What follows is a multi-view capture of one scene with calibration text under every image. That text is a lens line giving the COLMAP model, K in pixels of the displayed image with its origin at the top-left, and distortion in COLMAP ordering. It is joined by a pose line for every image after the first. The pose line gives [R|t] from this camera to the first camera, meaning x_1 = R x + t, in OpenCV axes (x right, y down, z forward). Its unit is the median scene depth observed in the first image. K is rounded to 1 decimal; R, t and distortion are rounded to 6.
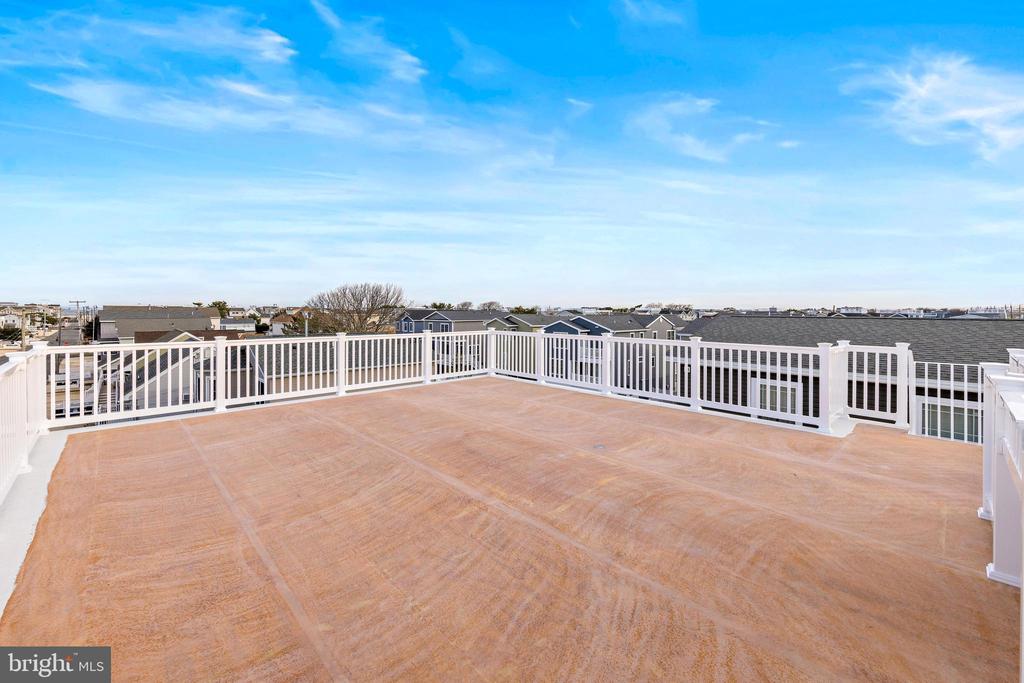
lens RADIAL K [[420.1, 0, 513.3], [0, 420.1, 313.8], [0, 0, 1]] dist [0.003680, 0.000664]
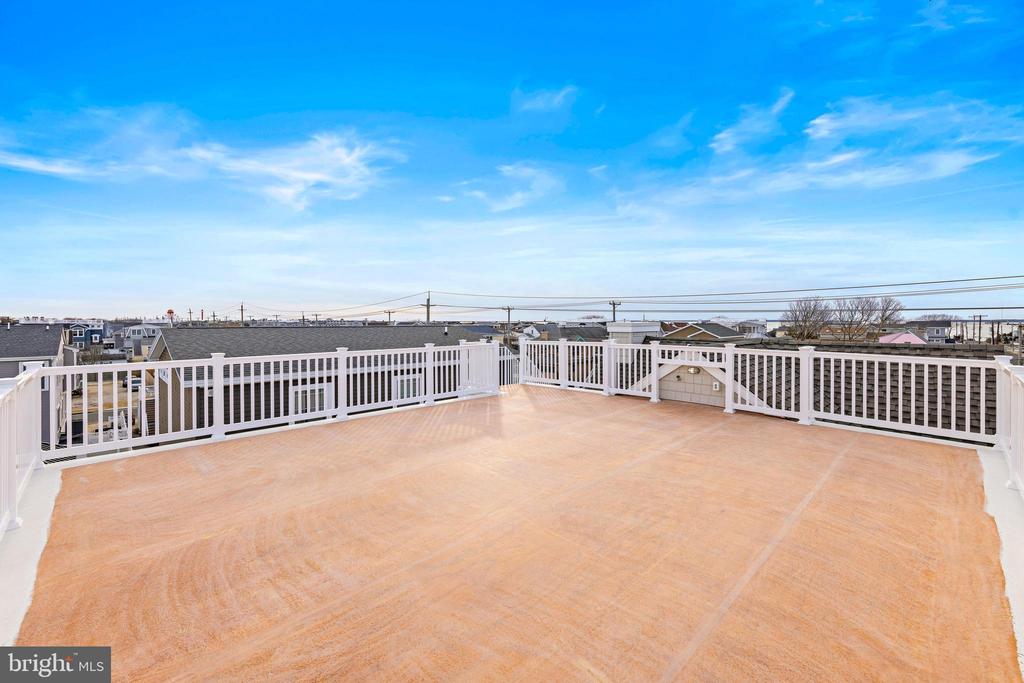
lens RADIAL K [[414.3, 0, 513.0], [0, 414.3, 323.5], [0, 0, 1]] dist [0.000191, -0.000199]
pose [[-0.001790, -0.007859, 0.999968, -1.200711], [0.008724, 0.999931, 0.007875, -0.016360], [-0.999960, 0.008738, -0.001721, 1.210407]]
